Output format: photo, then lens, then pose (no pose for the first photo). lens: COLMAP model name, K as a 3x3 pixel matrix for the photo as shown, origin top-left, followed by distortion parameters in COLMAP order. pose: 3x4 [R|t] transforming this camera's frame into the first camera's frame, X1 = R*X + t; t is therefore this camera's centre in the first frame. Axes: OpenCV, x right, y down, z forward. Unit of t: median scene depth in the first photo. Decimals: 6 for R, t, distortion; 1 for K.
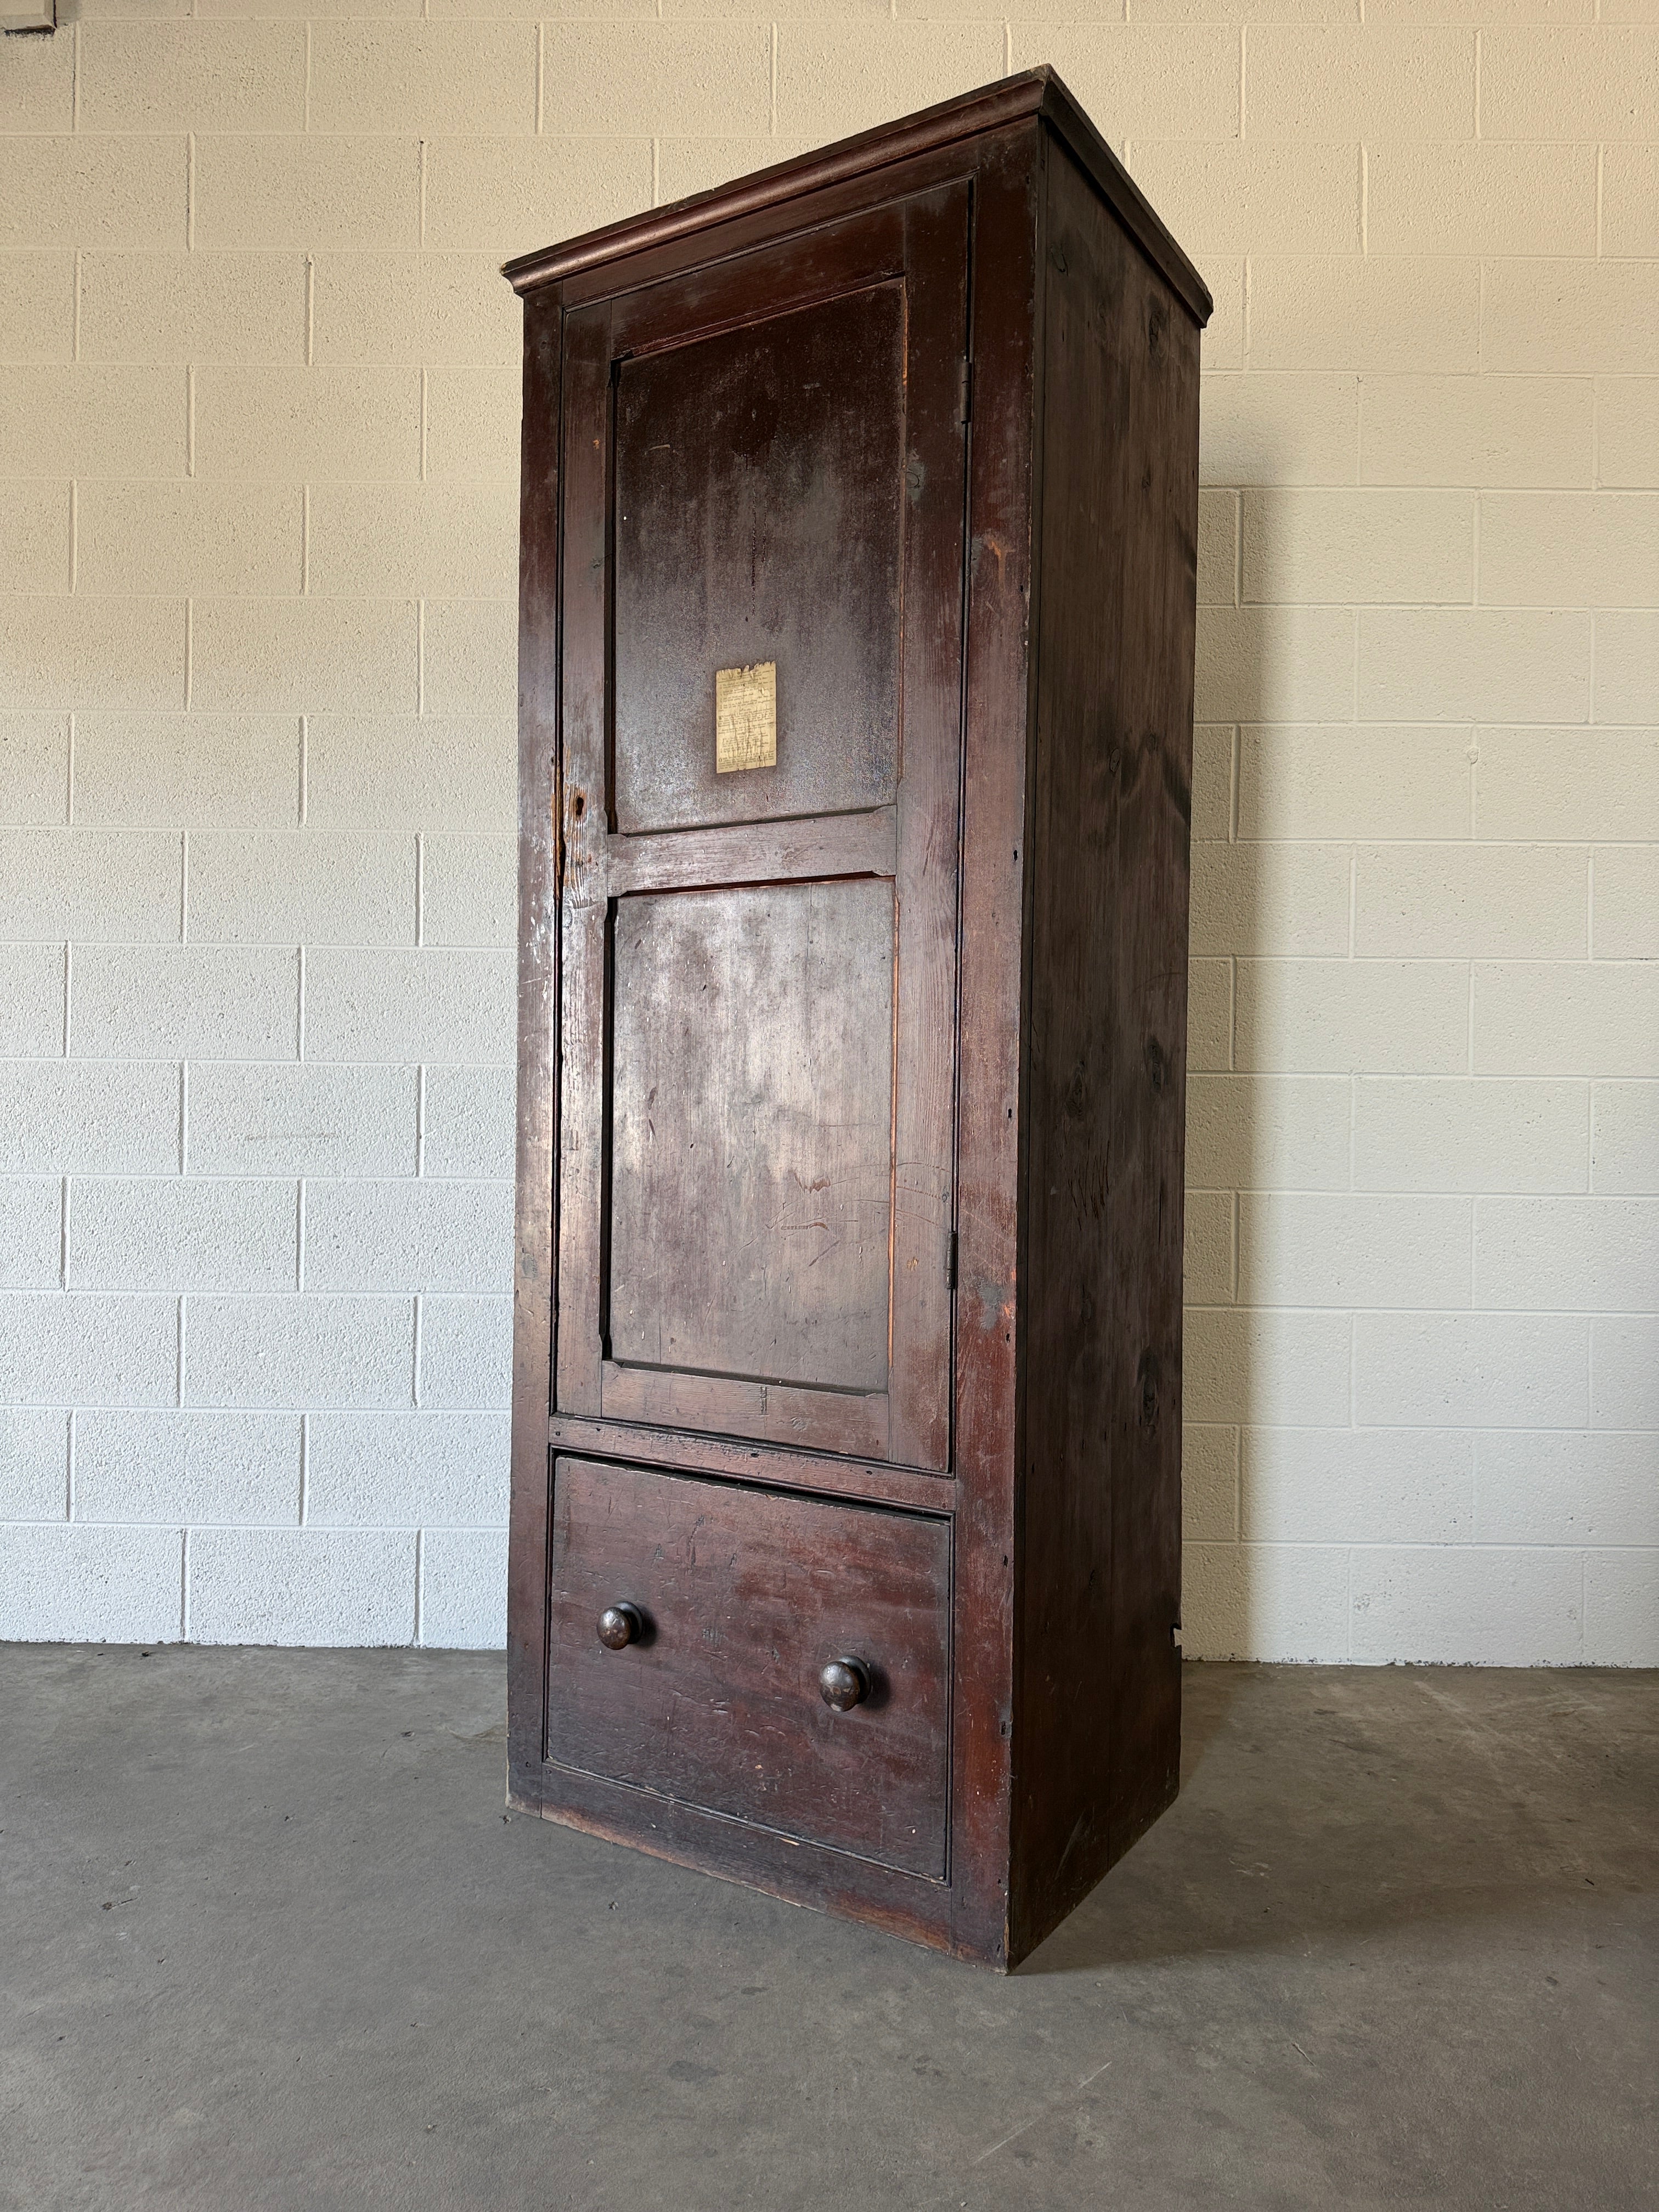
lens RADIAL K [[1567.0, 0, 833.0], [0, 1567.0, 1106.5], [0, 0, 1]] dist [0.012223, -0.019225]
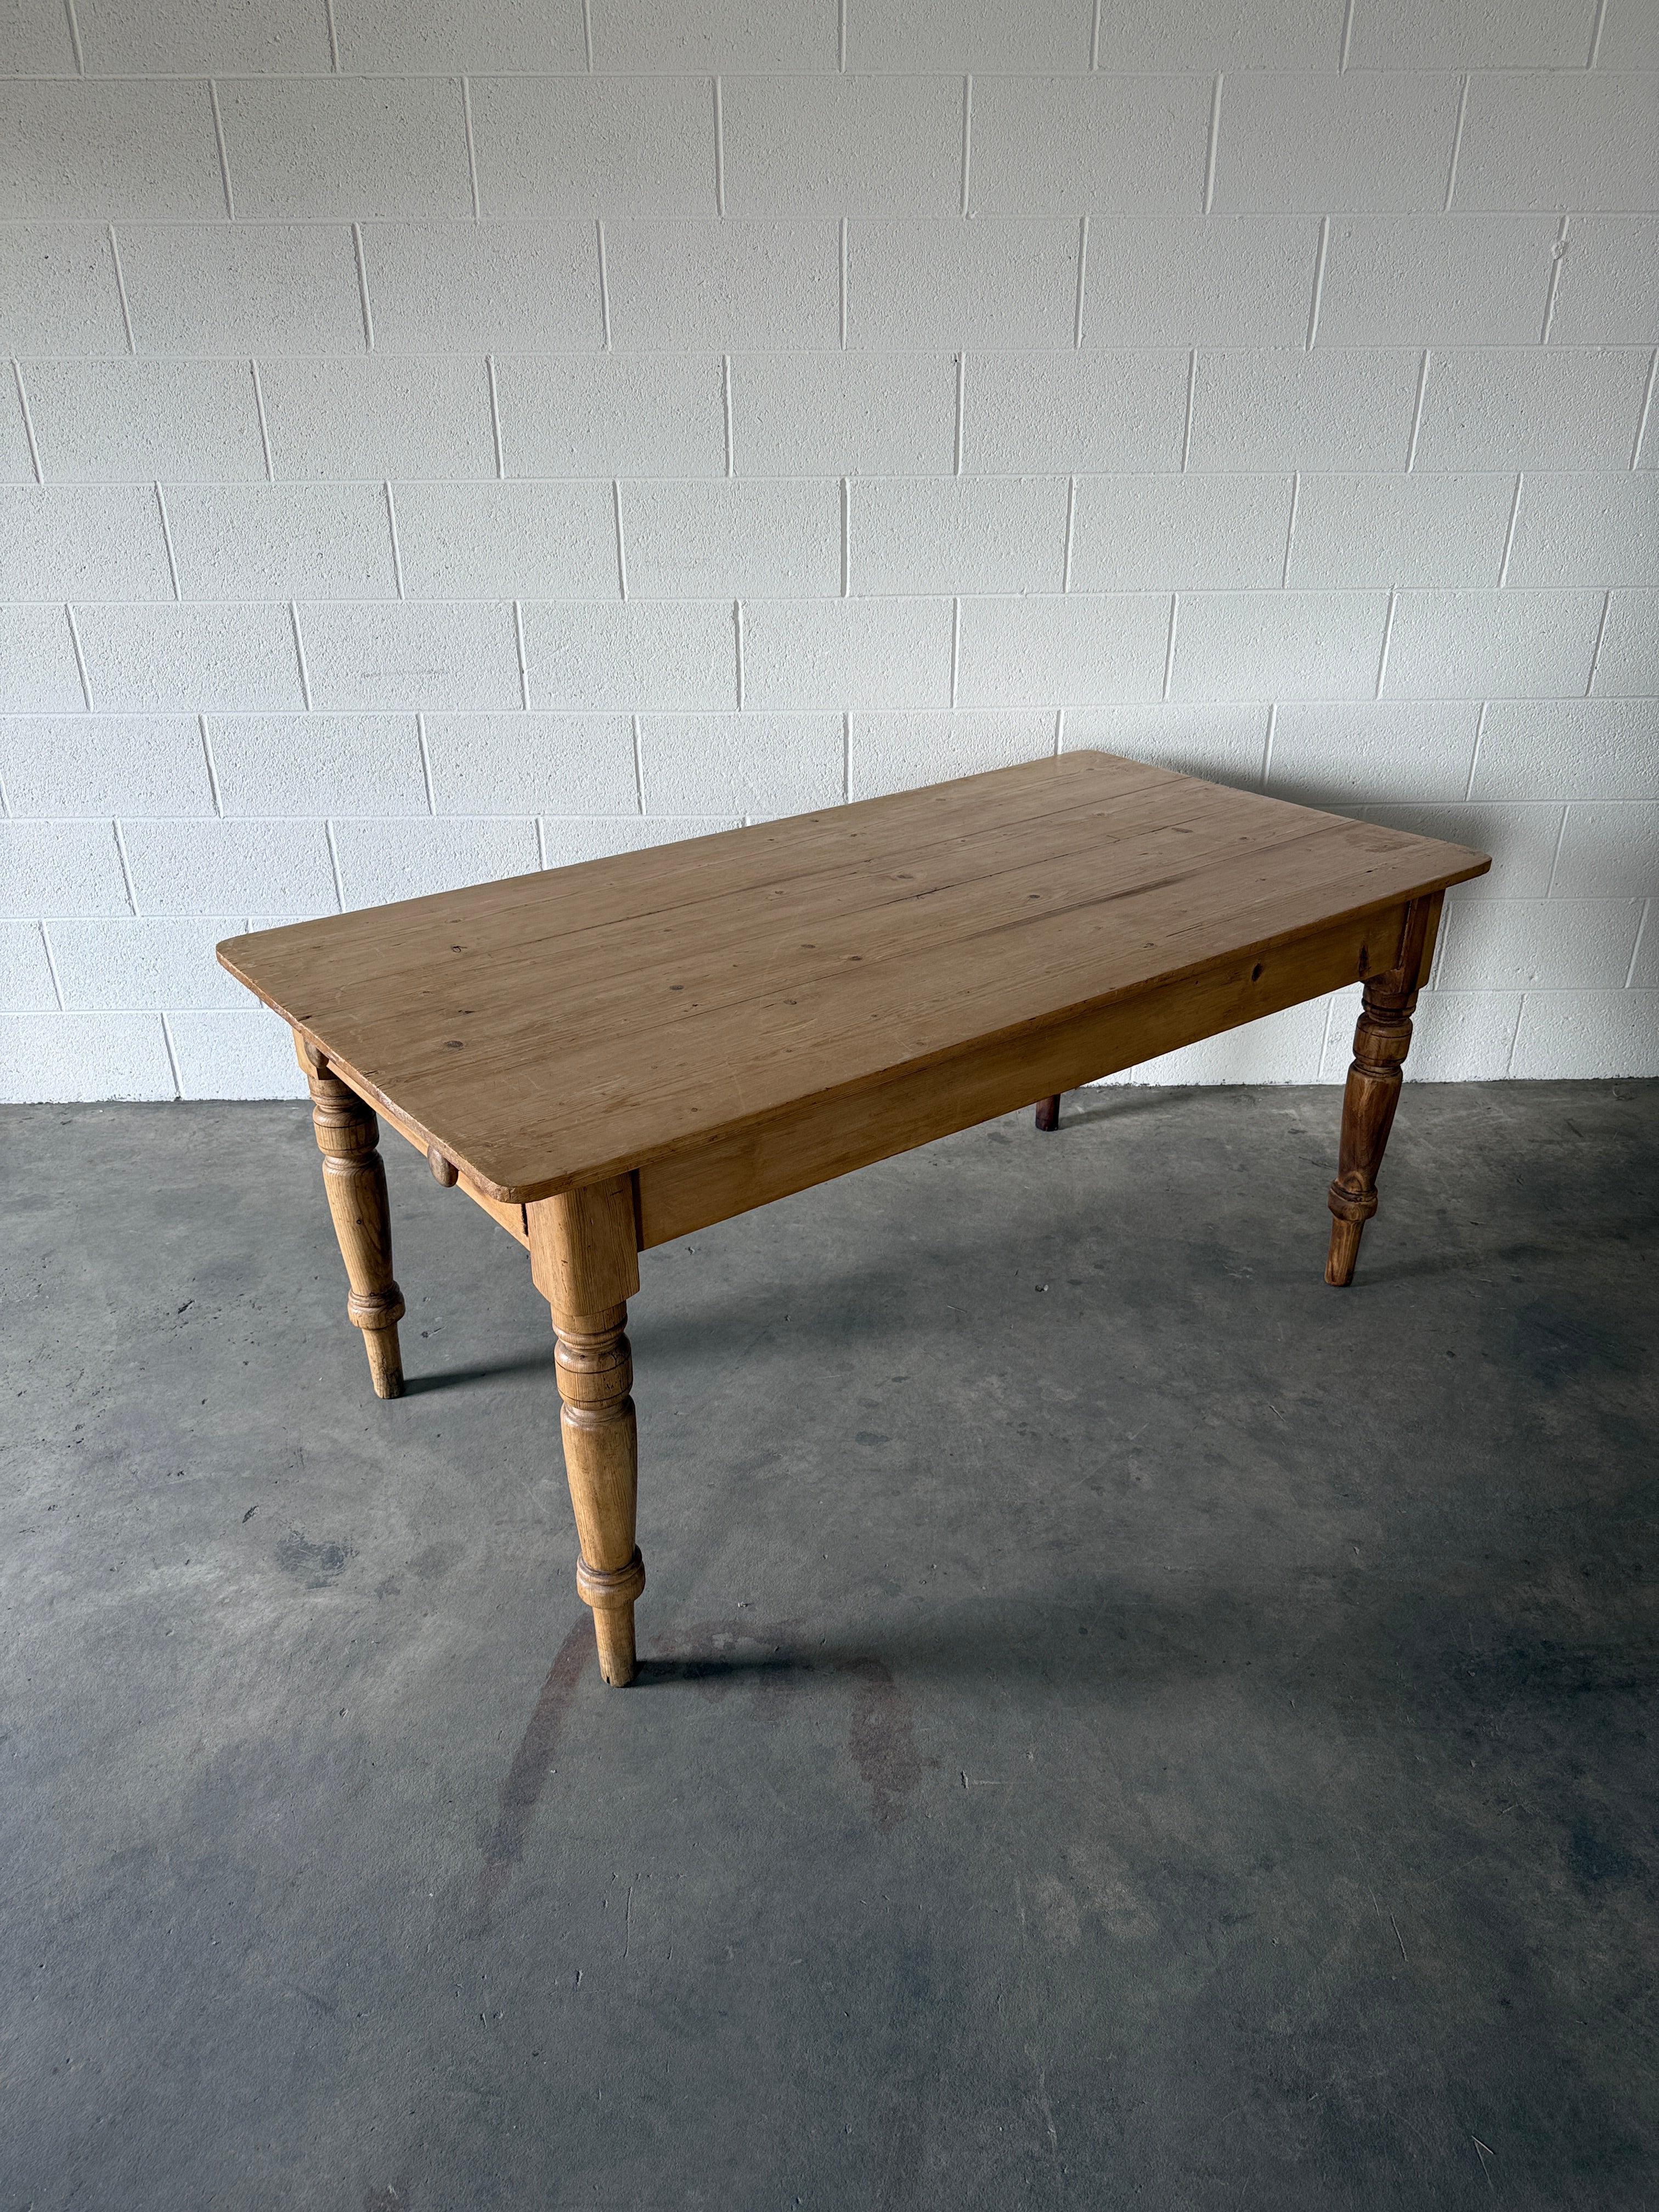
lens RADIAL K [[1567.0, 0, 829.9], [0, 1567.0, 1112.6], [0, 0, 1]] dist [0.012223, -0.019225]
pose [[0.999262, -0.031486, 0.021991, -0.087811], [0.018077, 0.890811, 0.454015, -0.197062], [-0.033885, -0.453283, 0.890723, -0.106323]]
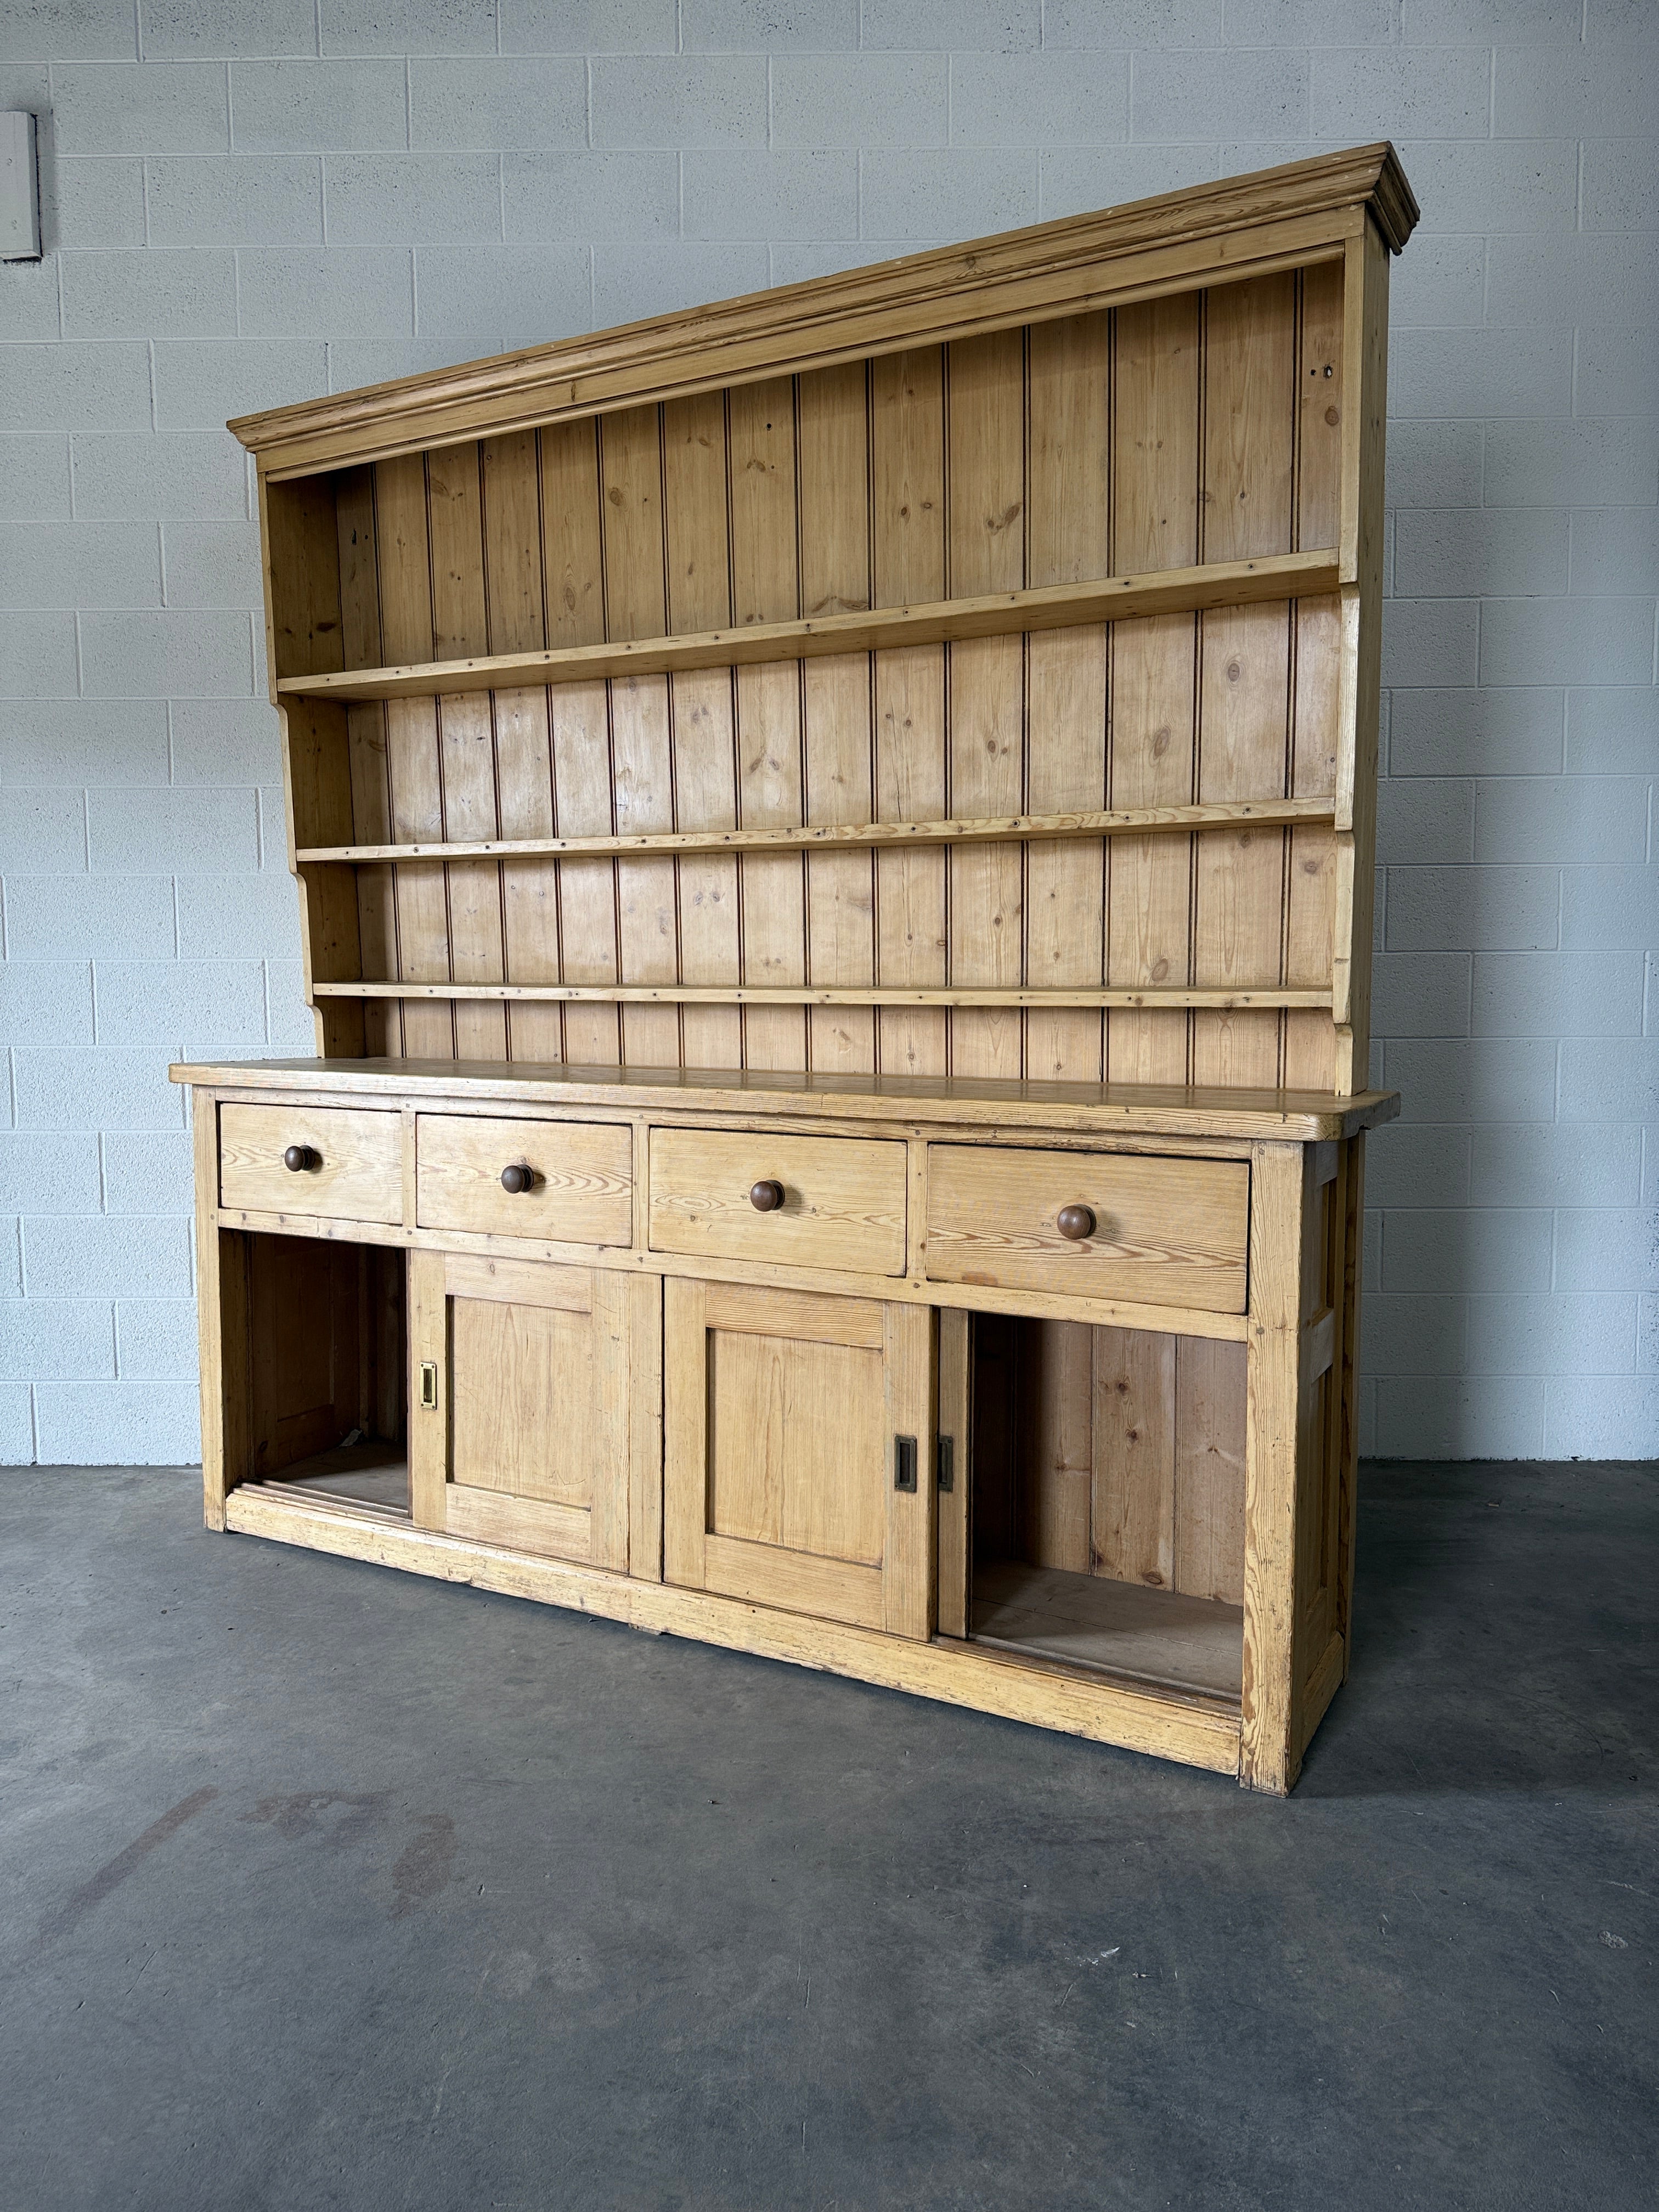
lens RADIAL K [[1567.0, 0, 838.9], [0, 1567.0, 1109.7], [0, 0, 1]] dist [0.012223, -0.019225]
pose [[0.999817, -0.018853, 0.003345, 0.151231], [0.018514, 0.996436, 0.082290, -0.076384], [-0.004885, -0.082213, 0.996603, -0.367730]]
